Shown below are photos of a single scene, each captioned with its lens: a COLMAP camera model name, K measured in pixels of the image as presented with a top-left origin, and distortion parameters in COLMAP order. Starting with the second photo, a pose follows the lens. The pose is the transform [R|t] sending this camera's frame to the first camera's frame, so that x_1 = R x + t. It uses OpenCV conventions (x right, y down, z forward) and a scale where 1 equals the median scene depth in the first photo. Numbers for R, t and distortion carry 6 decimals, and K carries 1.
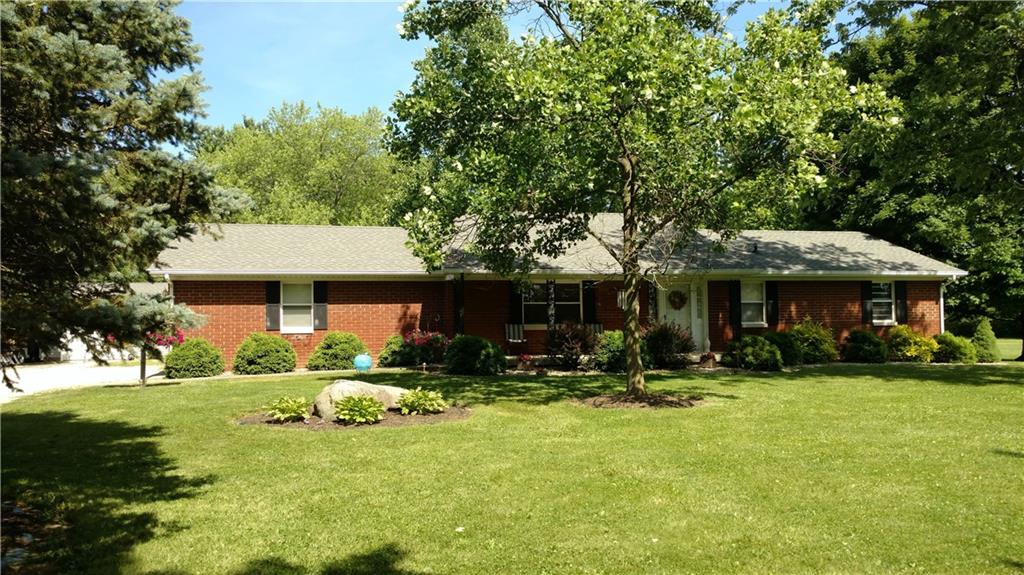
lens RADIAL K [[804.5, 0, 514.2], [0, 804.5, 295.4], [0, 0, 1]] dist [0.012549, 0.010276]
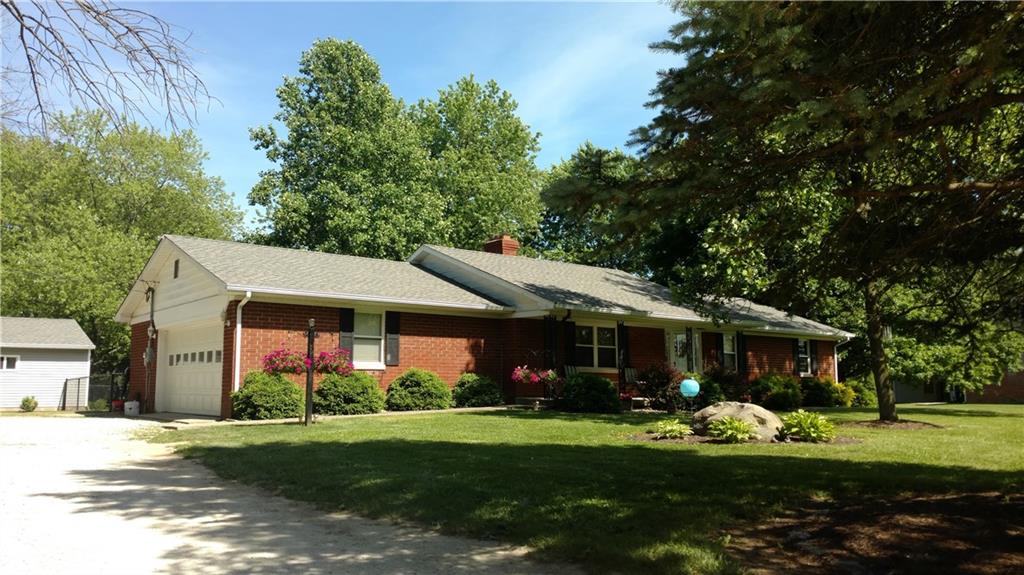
lens RADIAL K [[804.5, 0, 514.2], [0, 804.5, 295.4], [0, 0, 1]] dist [0.012549, 0.010276]
pose [[0.910572, 0.061576, 0.408738, -0.484827], [-0.028791, 0.995888, -0.085891, 0.037722], [-0.412346, 0.066442, 0.908601, 0.133843]]
